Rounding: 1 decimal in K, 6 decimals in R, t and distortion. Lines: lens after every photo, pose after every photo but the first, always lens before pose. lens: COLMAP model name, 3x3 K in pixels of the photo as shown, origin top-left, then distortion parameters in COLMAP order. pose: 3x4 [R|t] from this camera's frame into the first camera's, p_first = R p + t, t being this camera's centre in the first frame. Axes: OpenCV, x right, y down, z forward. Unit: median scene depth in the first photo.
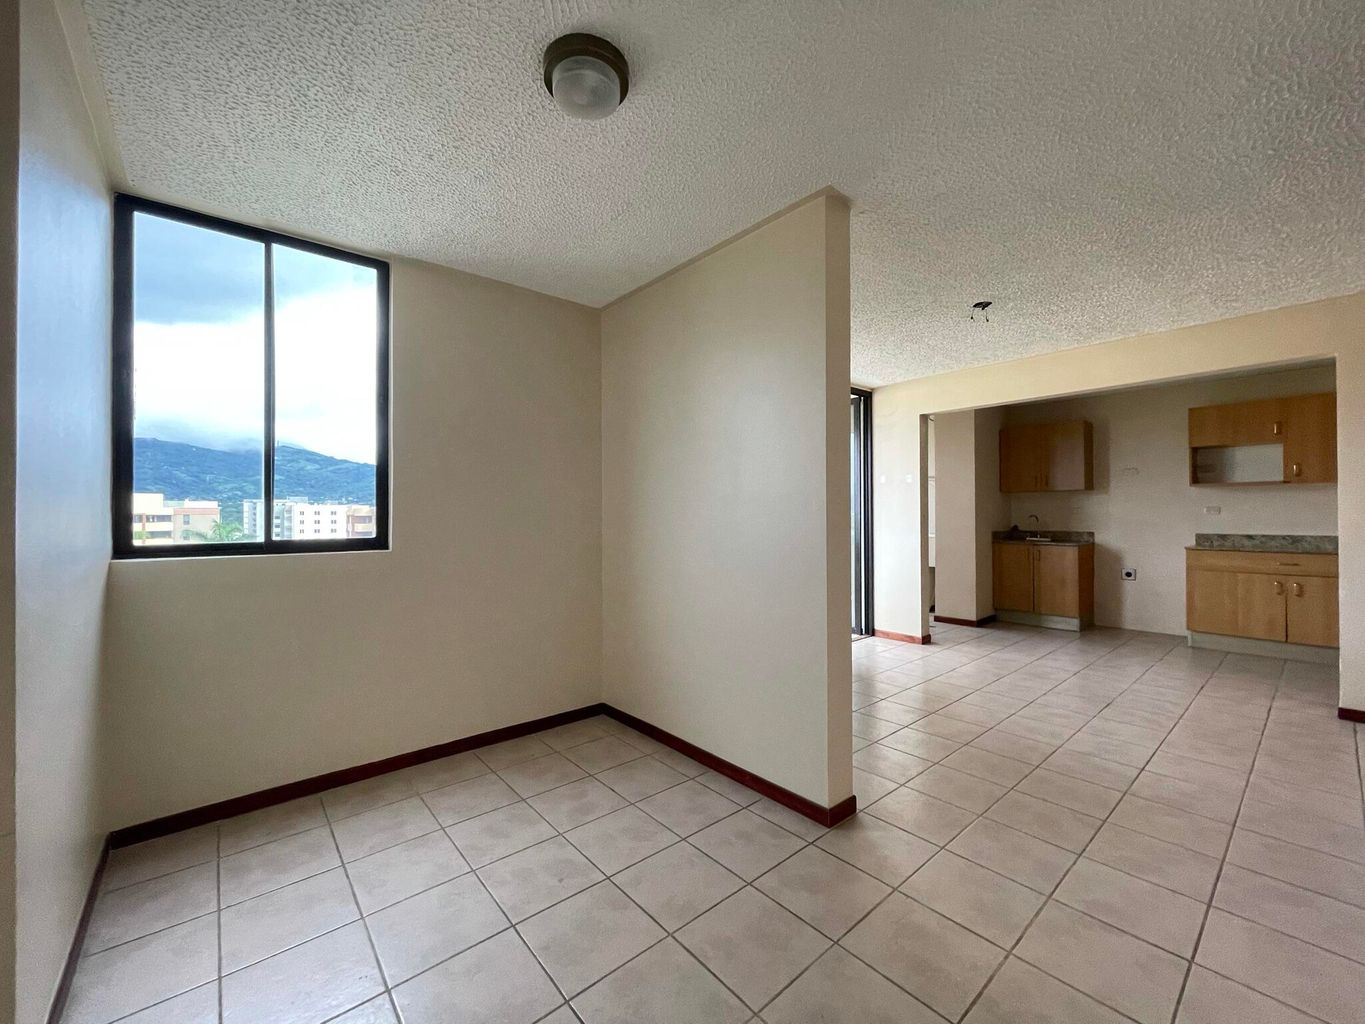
lens RADIAL K [[551.1, 0, 679.7], [0, 551.1, 504.1], [0, 0, 1]] dist [-0.004189, 0.002005]
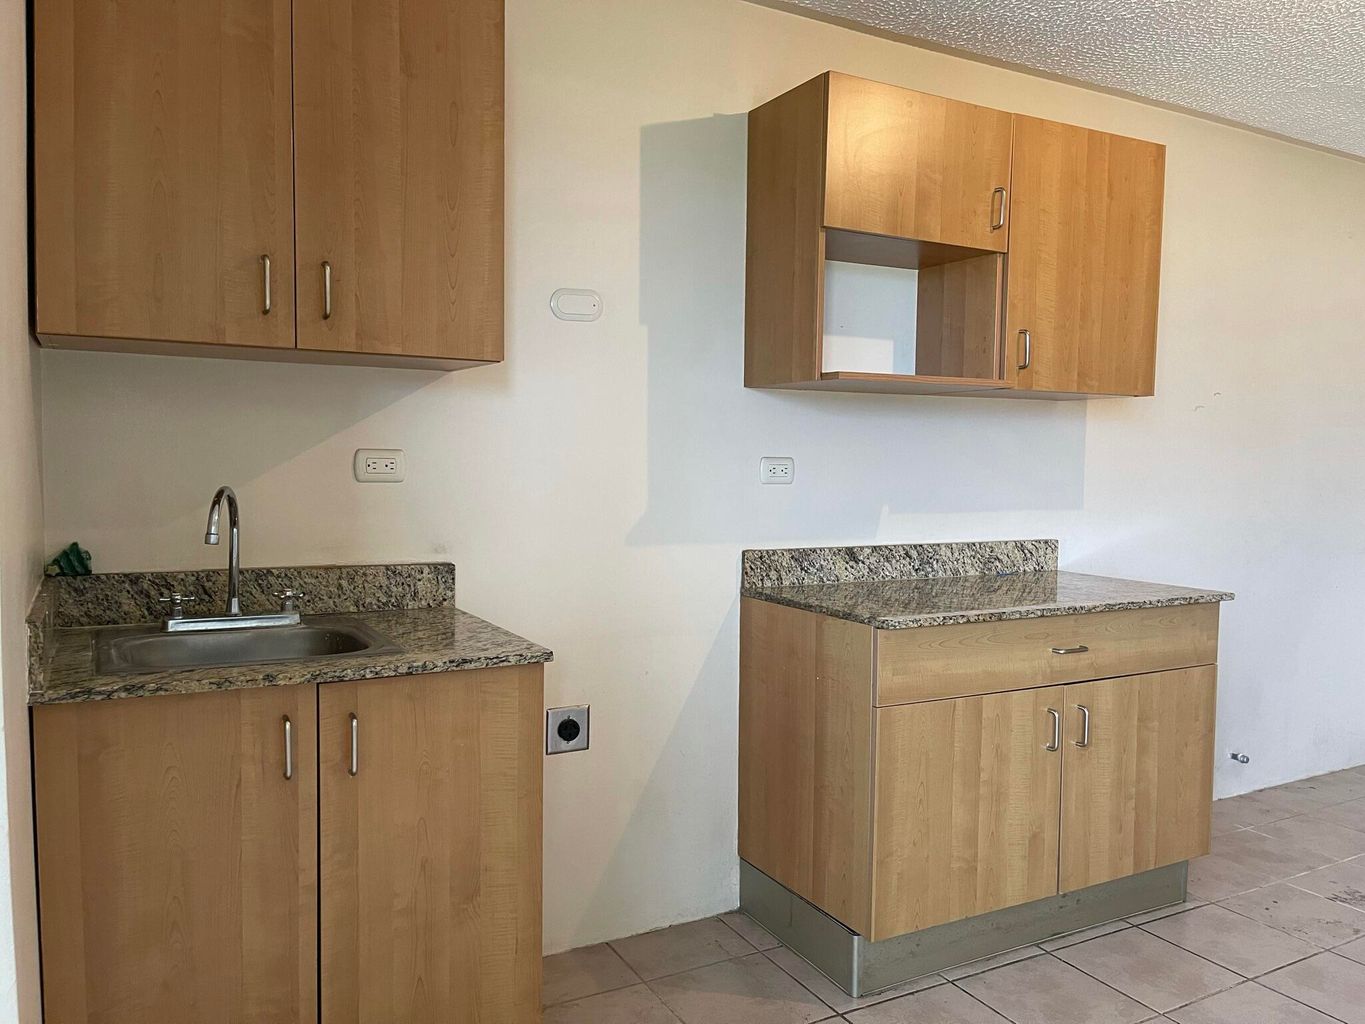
lens RADIAL K [[1035.0, 0, 676.6], [0, 1035.0, 518.2], [0, 0, 1]] dist [0.072178, -0.087536]
pose [[0.199436, -0.056585, 0.978276, 0.430649], [-0.034246, 0.997319, 0.064668, 0.003464], [-0.979312, -0.046400, 0.196963, 0.984328]]
